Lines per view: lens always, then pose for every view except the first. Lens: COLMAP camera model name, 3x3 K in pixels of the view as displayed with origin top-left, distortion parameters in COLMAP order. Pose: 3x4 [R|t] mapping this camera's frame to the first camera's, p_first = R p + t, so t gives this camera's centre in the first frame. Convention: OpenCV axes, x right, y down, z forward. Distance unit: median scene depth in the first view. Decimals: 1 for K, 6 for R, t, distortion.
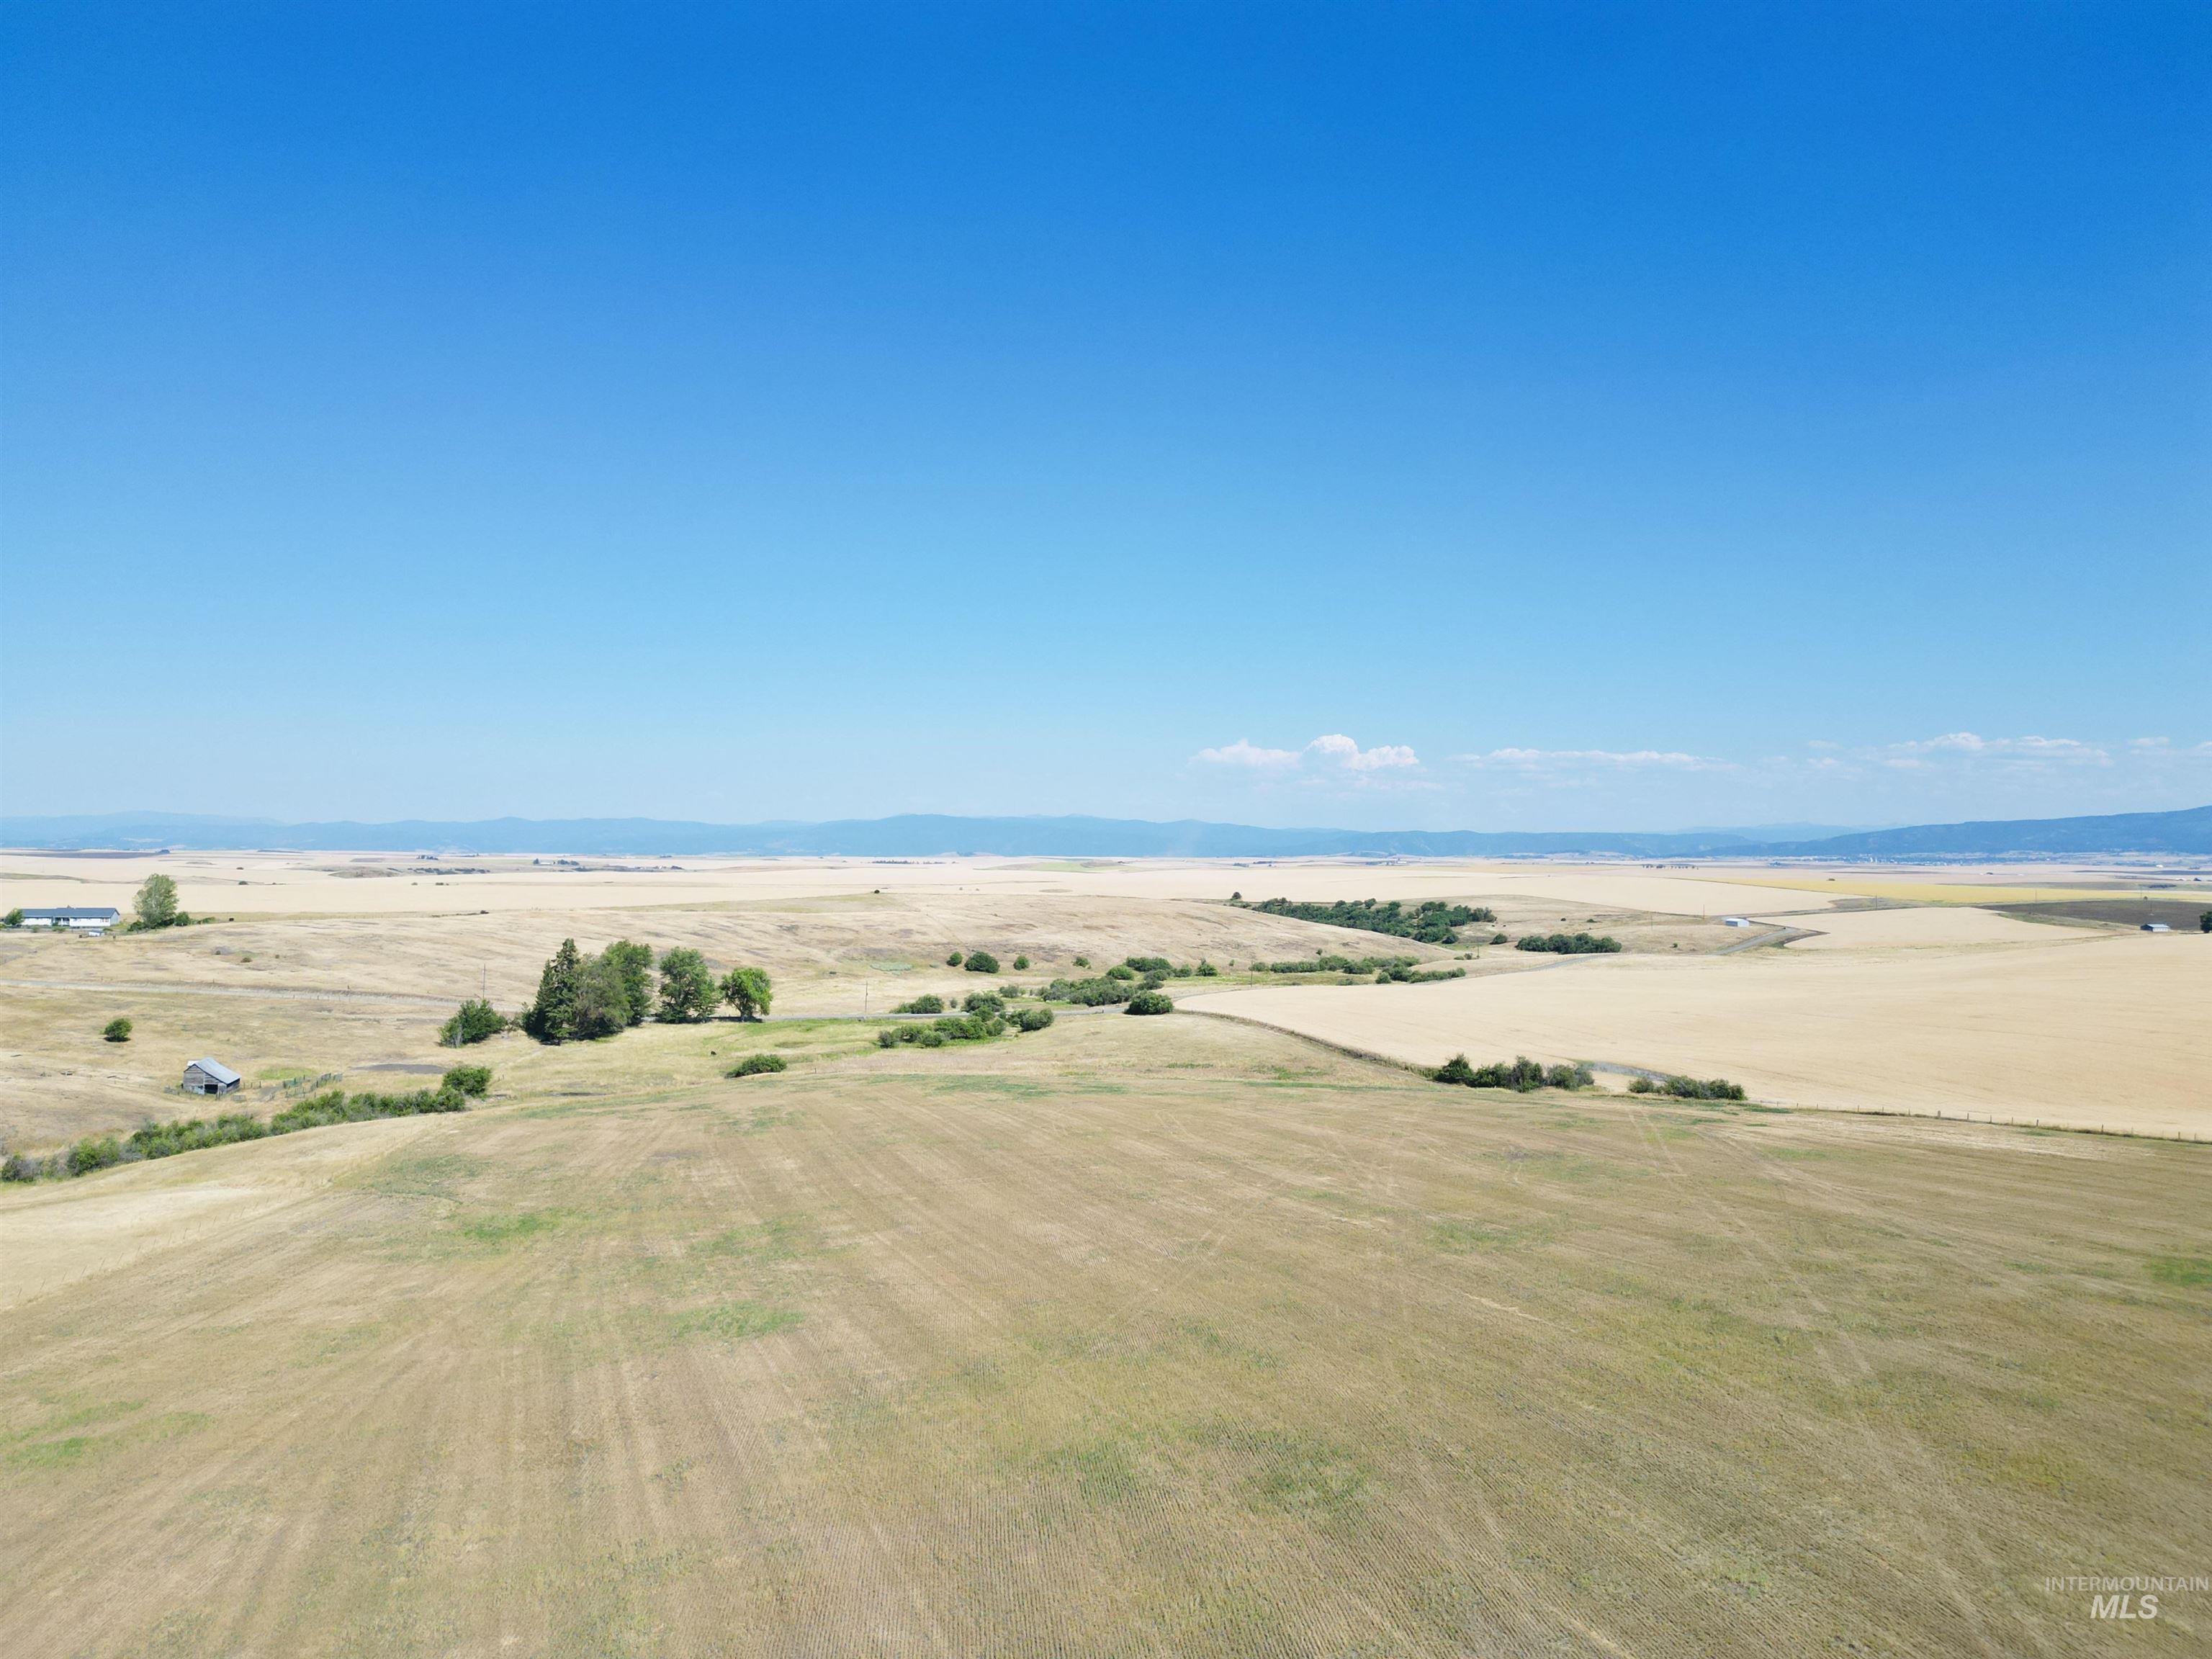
lens RADIAL K [[1566.2, 0, 1095.0], [0, 1566.2, 839.4], [0, 0, 1]] dist [0.063055, -0.061217]
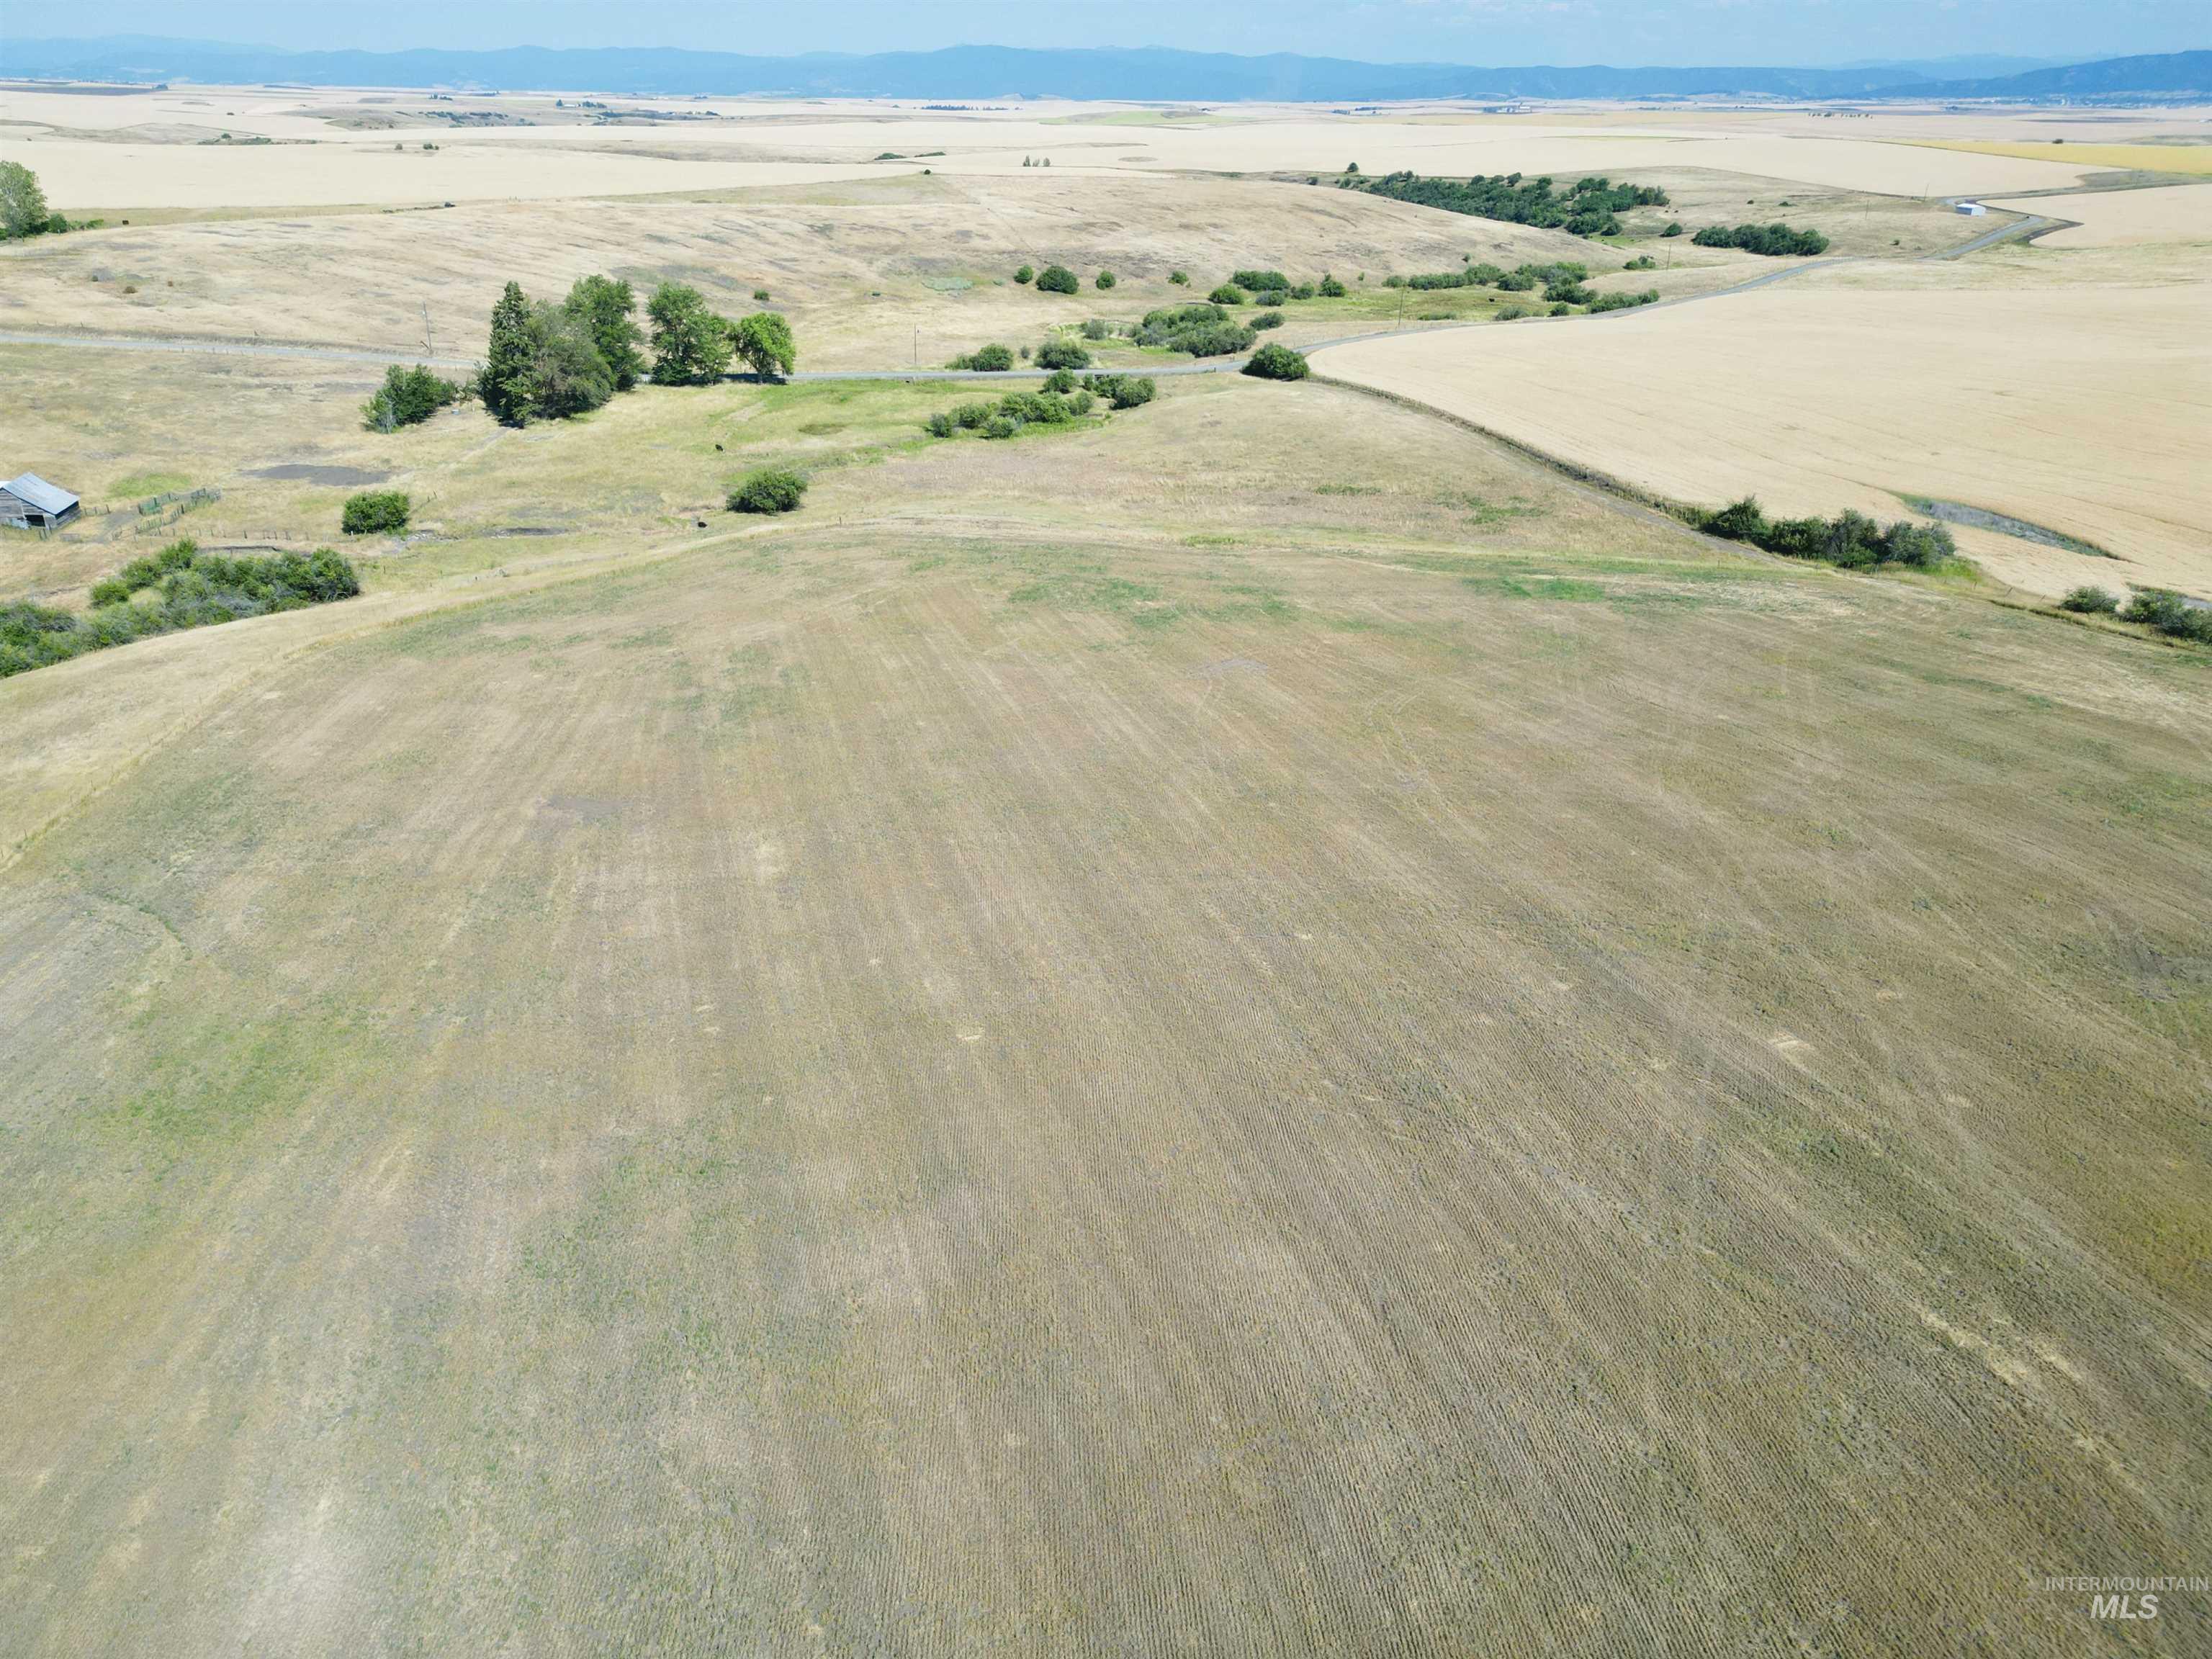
lens RADIAL K [[1566.2, 0, 1095.0], [0, 1566.2, 839.4], [0, 0, 1]] dist [0.063055, -0.061217]
pose [[0.998974, 0.021125, -0.040063, -0.015730], [-0.001667, 0.901115, 0.433578, -0.017400], [0.045261, -0.433066, 0.900225, 0.156479]]
